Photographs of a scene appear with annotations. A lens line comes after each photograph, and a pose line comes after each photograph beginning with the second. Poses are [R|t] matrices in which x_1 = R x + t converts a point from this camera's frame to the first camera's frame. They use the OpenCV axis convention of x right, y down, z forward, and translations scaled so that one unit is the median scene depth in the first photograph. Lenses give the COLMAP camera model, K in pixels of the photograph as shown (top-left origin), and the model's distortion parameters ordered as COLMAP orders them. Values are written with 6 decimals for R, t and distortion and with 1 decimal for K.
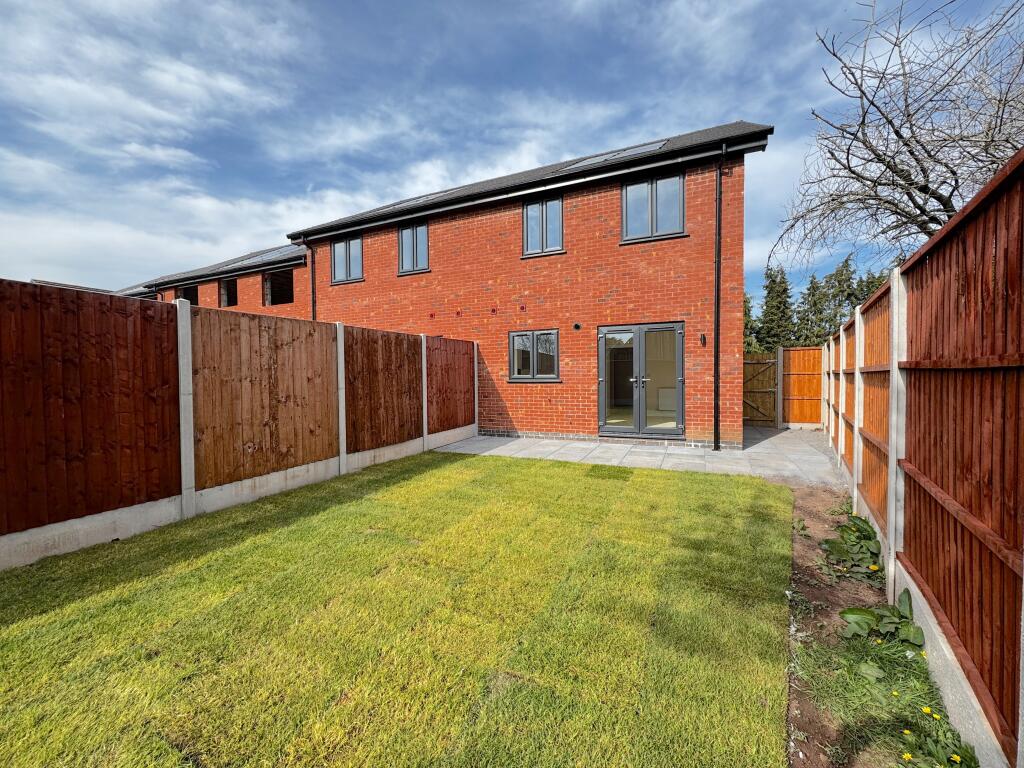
lens RADIAL K [[409.8, 0, 512.6], [0, 409.8, 383.9], [0, 0, 1]] dist [0.001052, 0.000197]
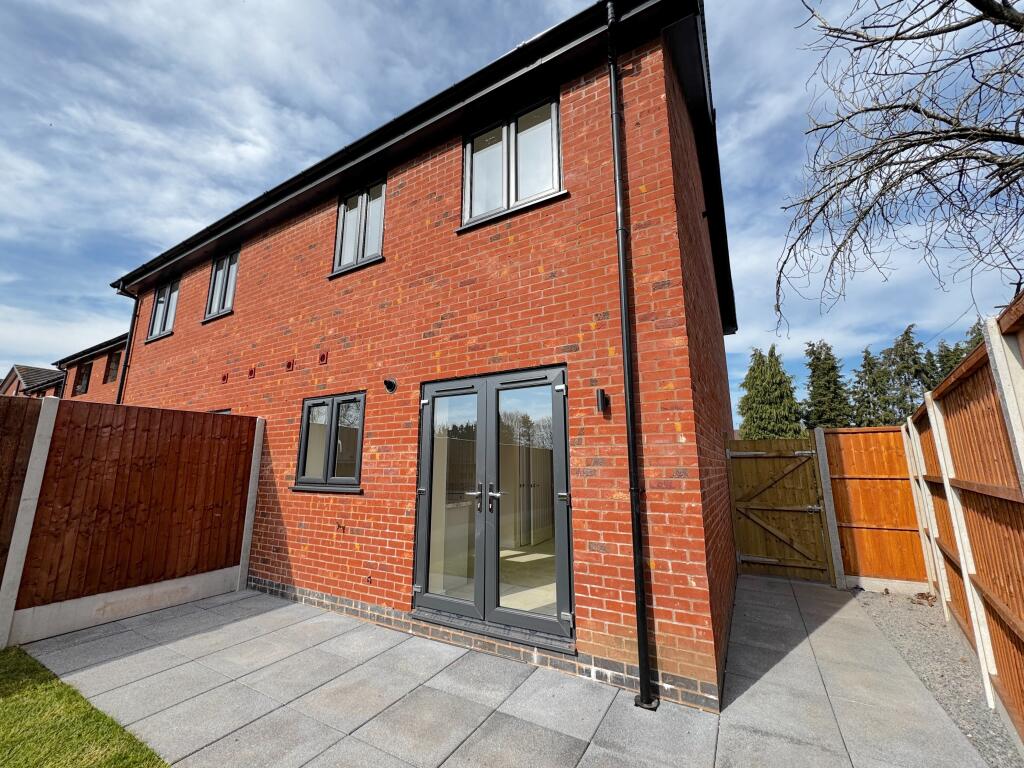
lens RADIAL K [[409.8, 0, 509.3], [0, 409.8, 383.1], [0, 0, 1]] dist [0.001052, 0.000197]
pose [[0.995014, -0.010234, -0.099209, 0.364944], [-0.011877, 0.975484, -0.219750, -0.028413], [0.099025, 0.219833, 0.970499, 0.506050]]
